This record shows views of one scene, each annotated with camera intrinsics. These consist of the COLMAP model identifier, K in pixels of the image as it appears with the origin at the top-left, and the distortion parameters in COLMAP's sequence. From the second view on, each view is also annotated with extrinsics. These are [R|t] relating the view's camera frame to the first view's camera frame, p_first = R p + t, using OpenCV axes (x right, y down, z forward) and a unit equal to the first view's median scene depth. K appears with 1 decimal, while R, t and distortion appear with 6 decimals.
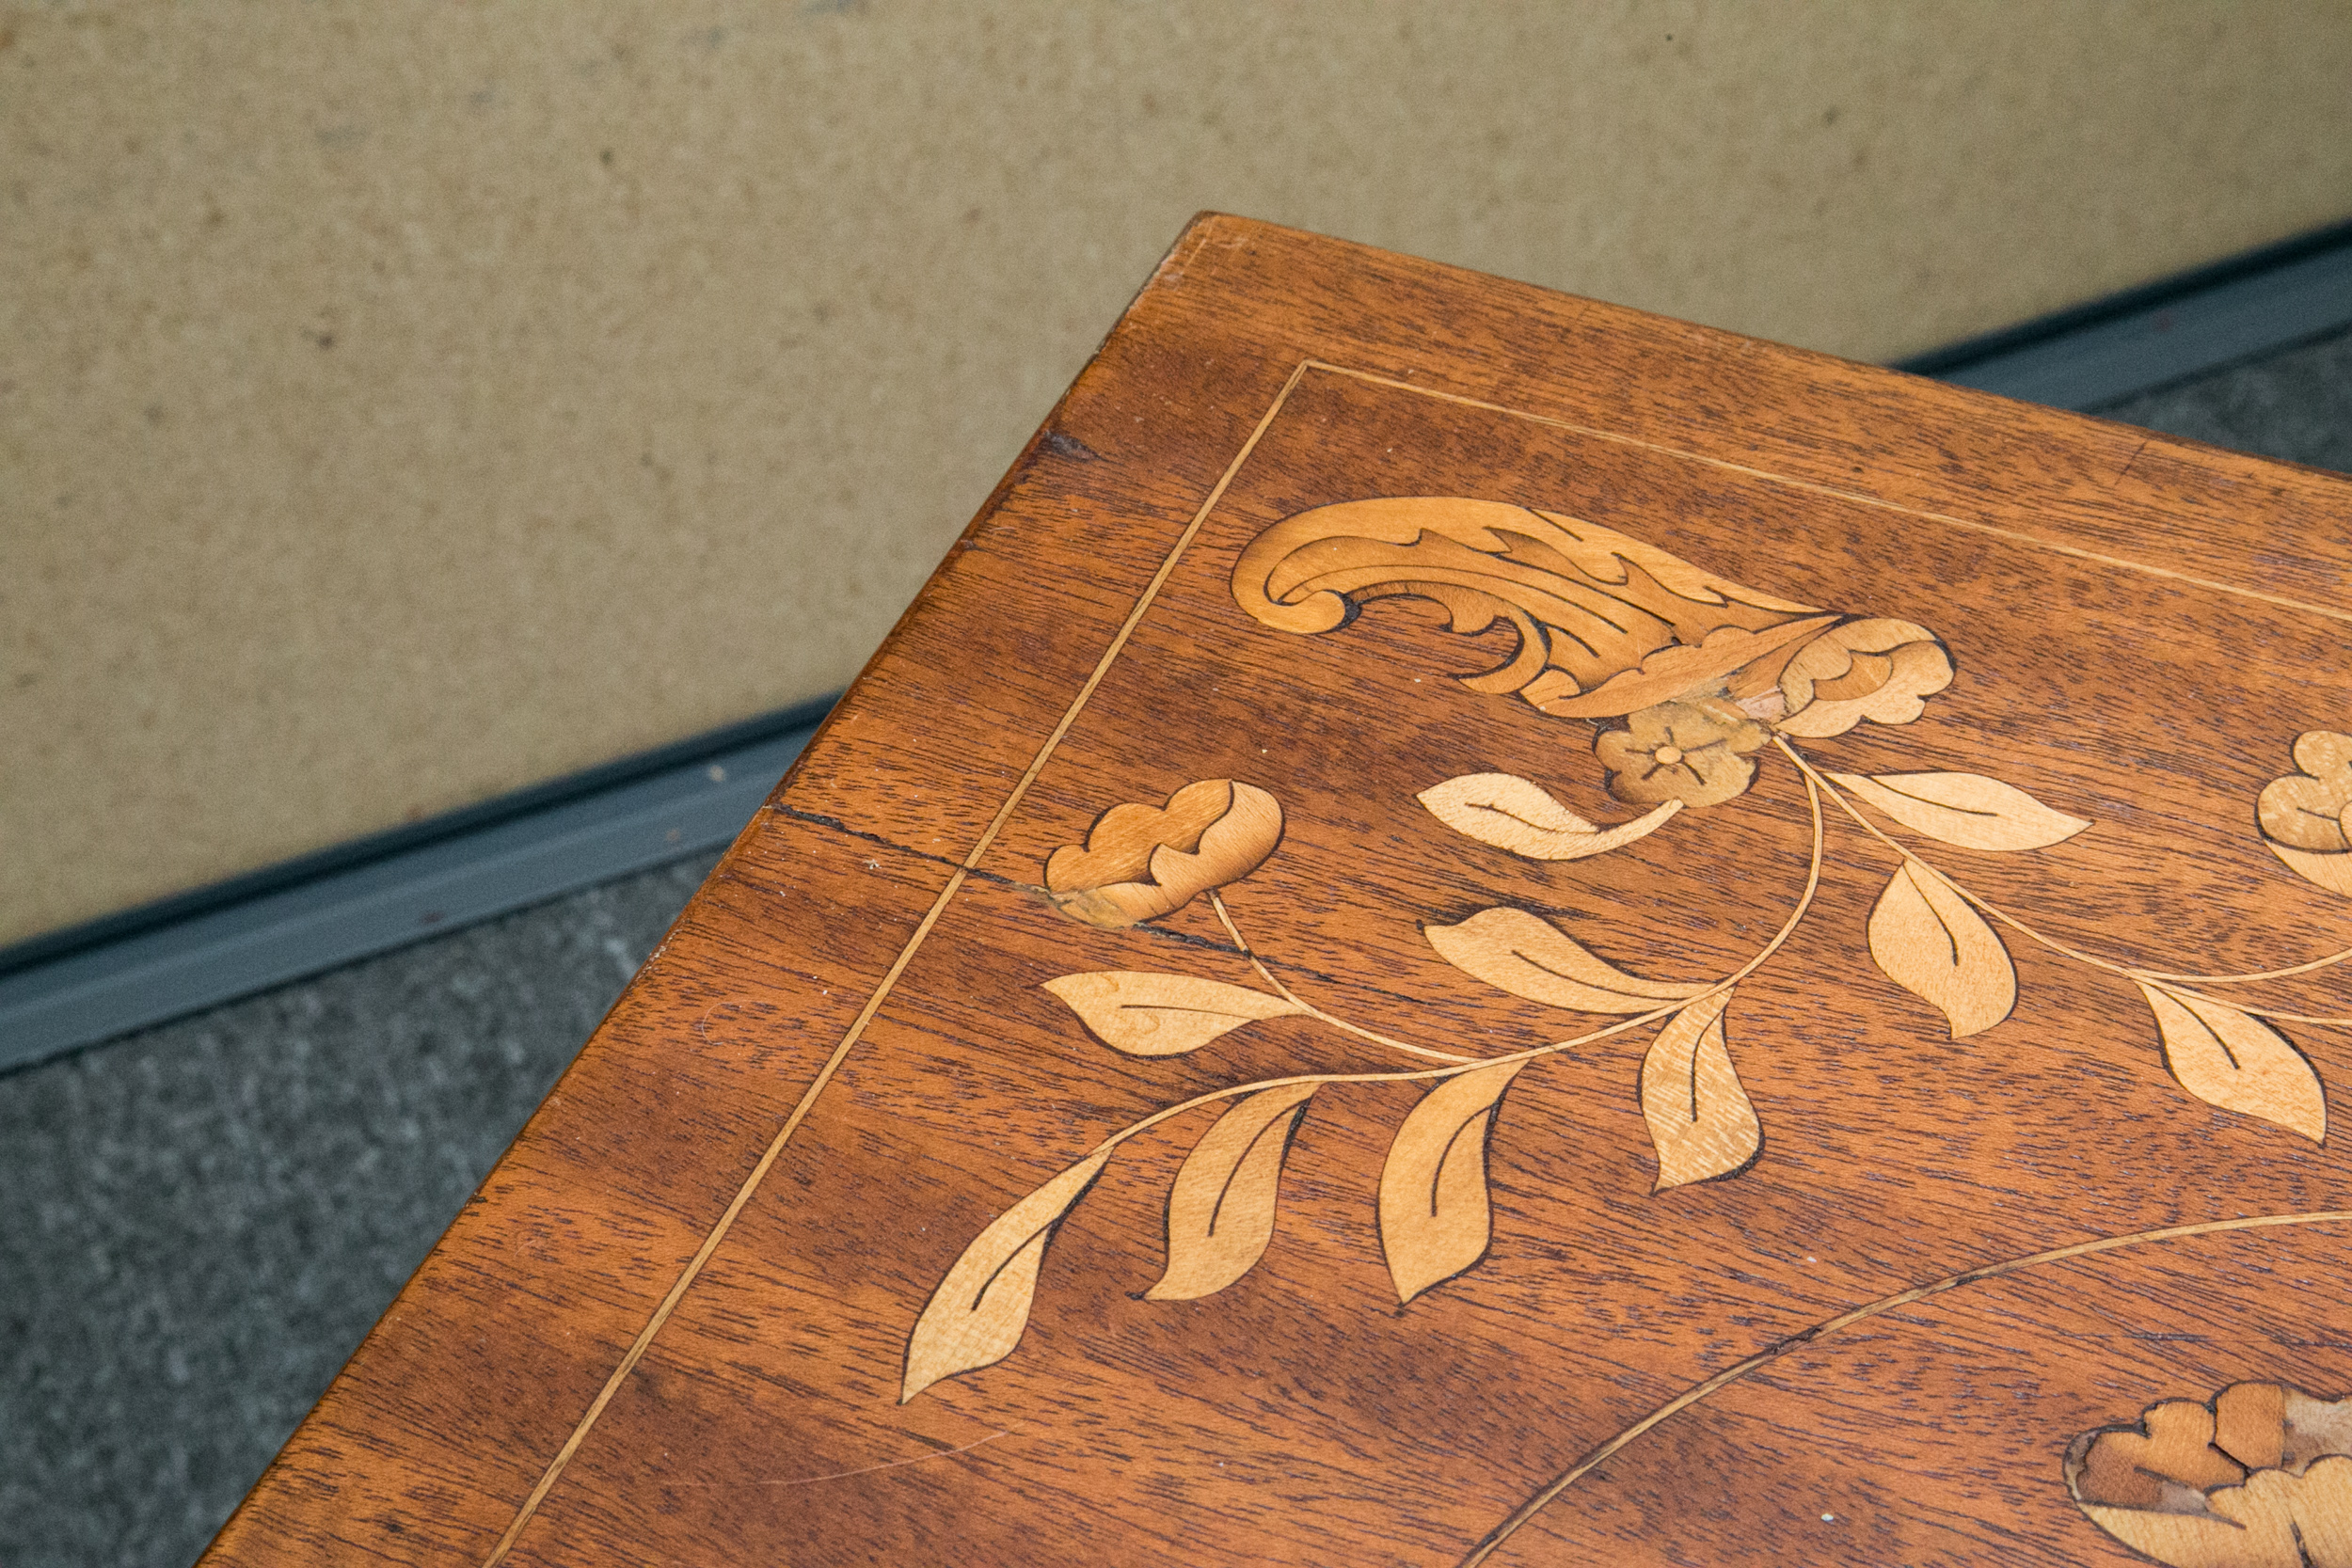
lens RADIAL K [[3754.0, 0, 1176.0], [0, 3754.0, 784.0], [0, 0, 1]] dist [0.101355, 0.073773]
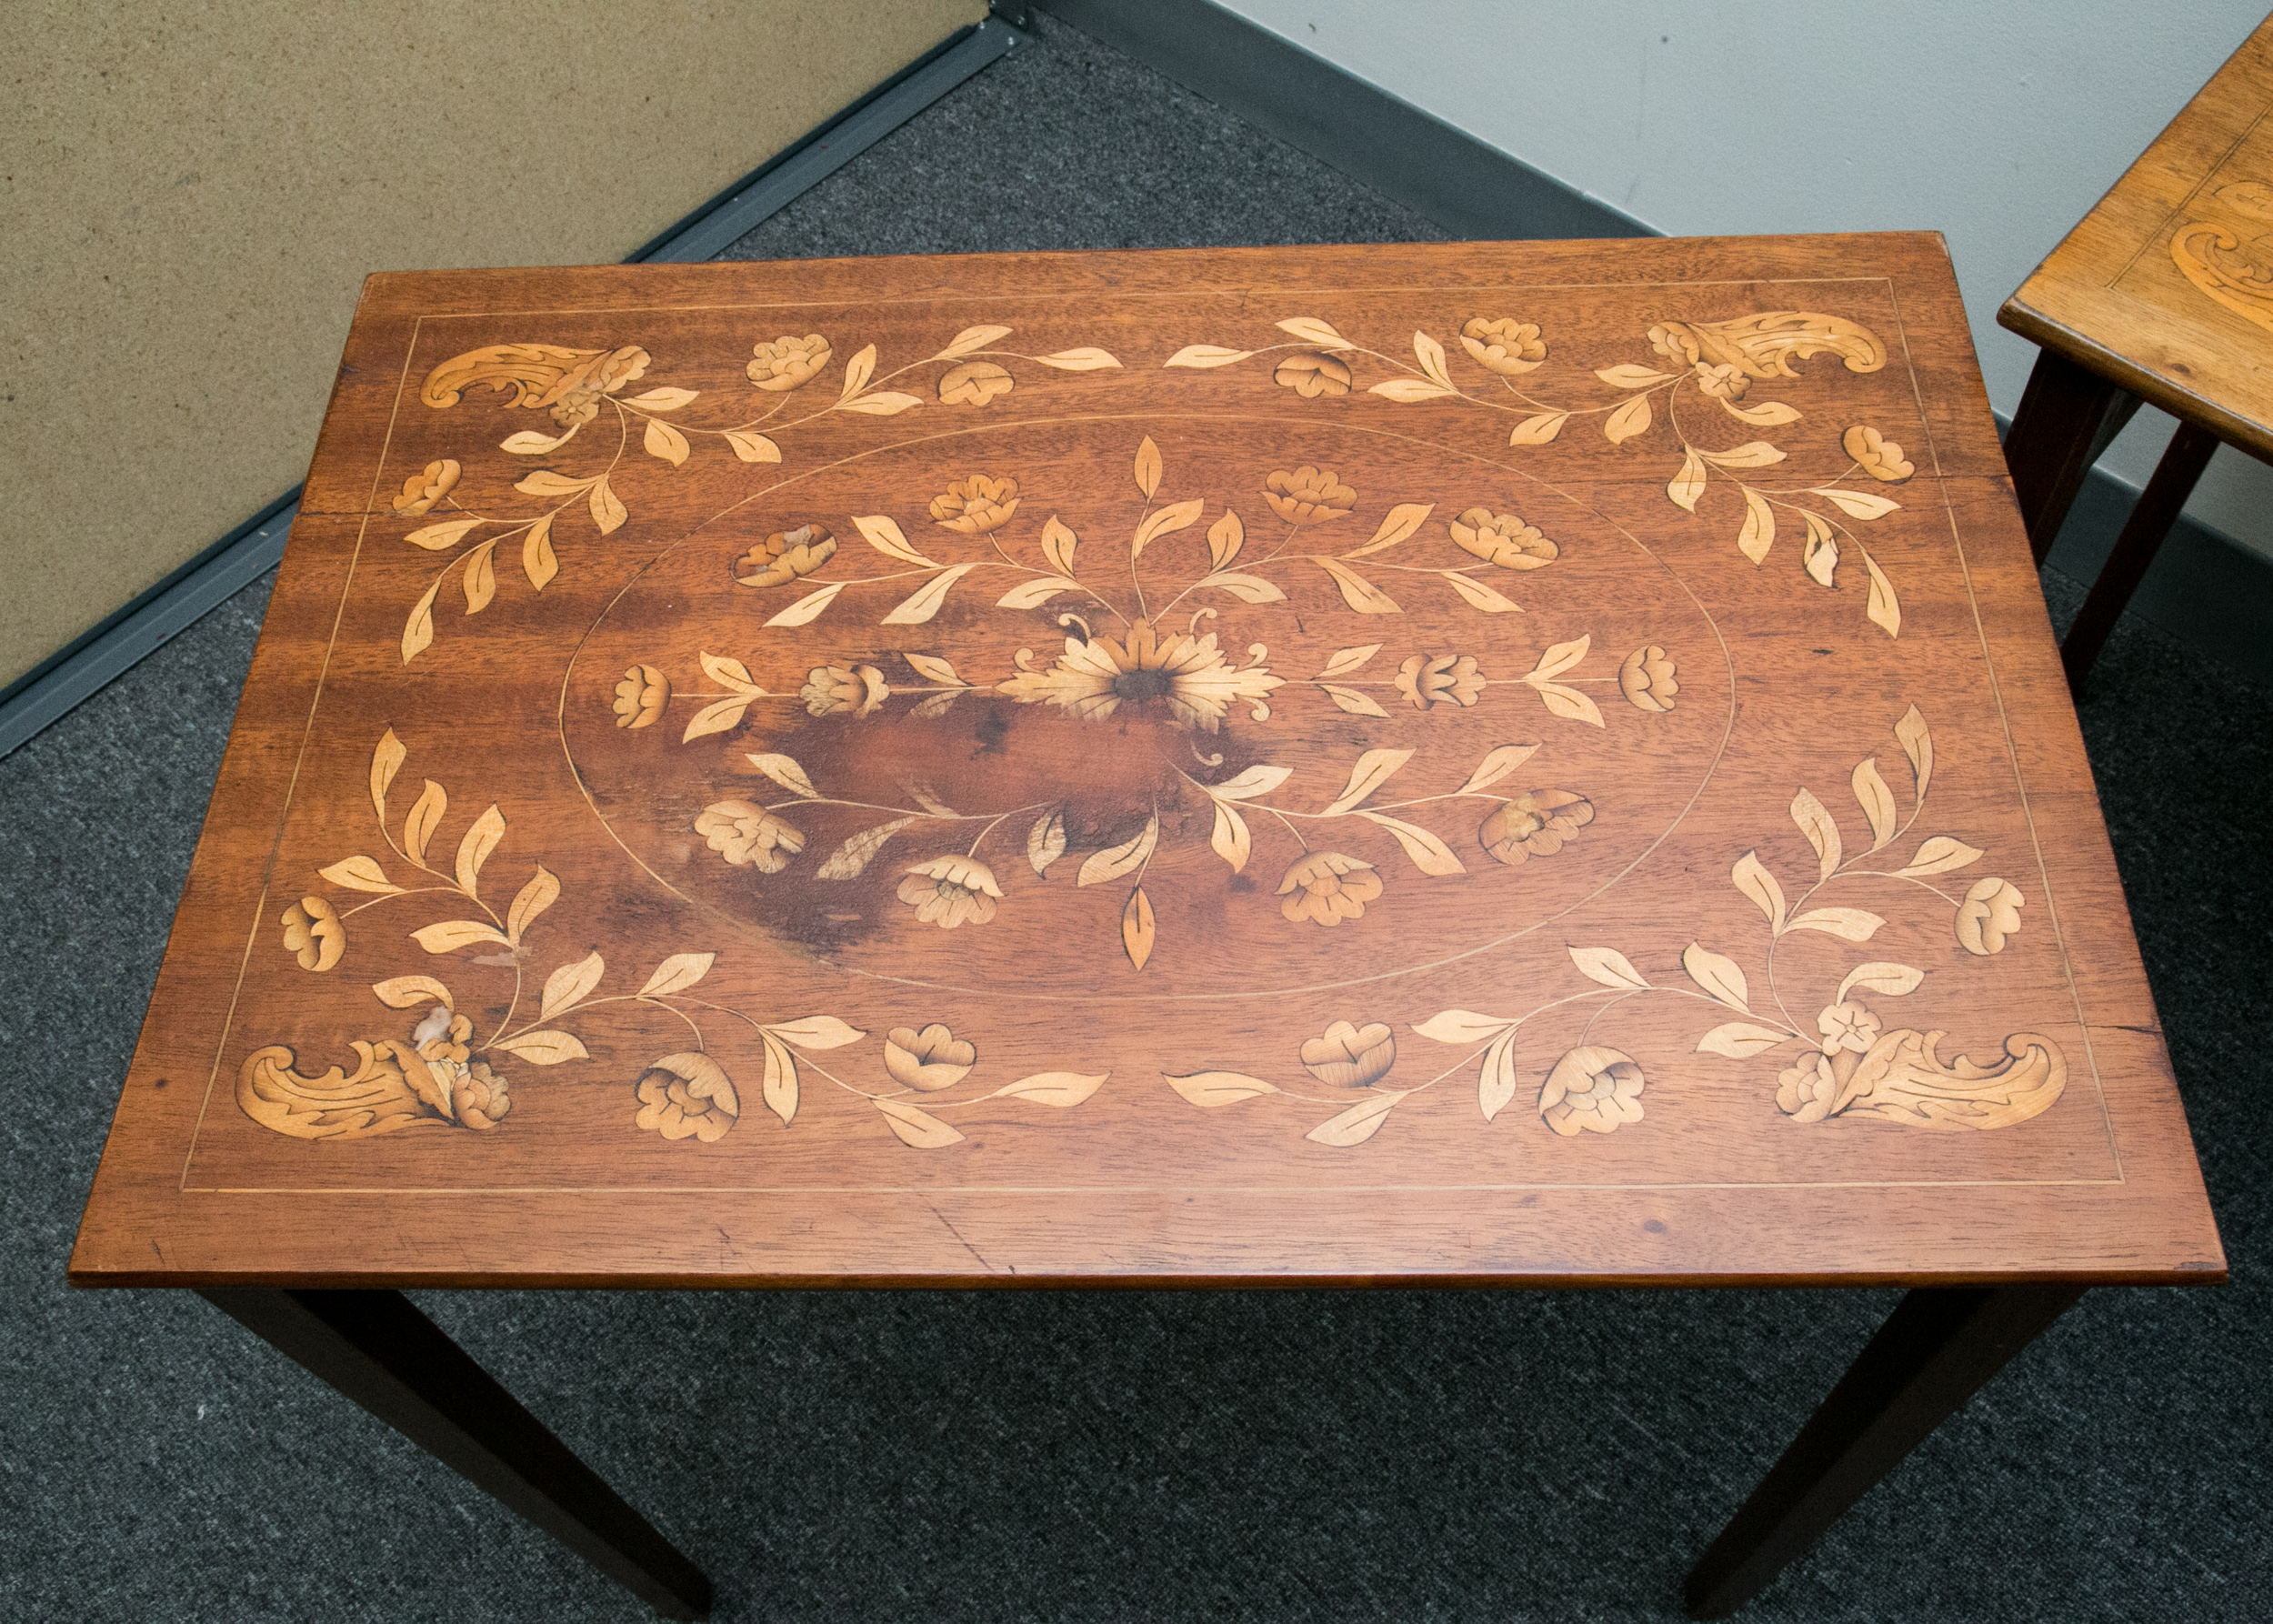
lens RADIAL K [[2028.9, 0, 1136.5], [0, 2028.9, 812.0], [0, 0, 1]] dist [-0.055018, 0.051531]
pose [[0.911437, -0.344339, 0.225196, 0.067332], [0.290041, 0.925931, 0.241925, 0.034591], [-0.291821, -0.155183, 0.943800, -0.845858]]
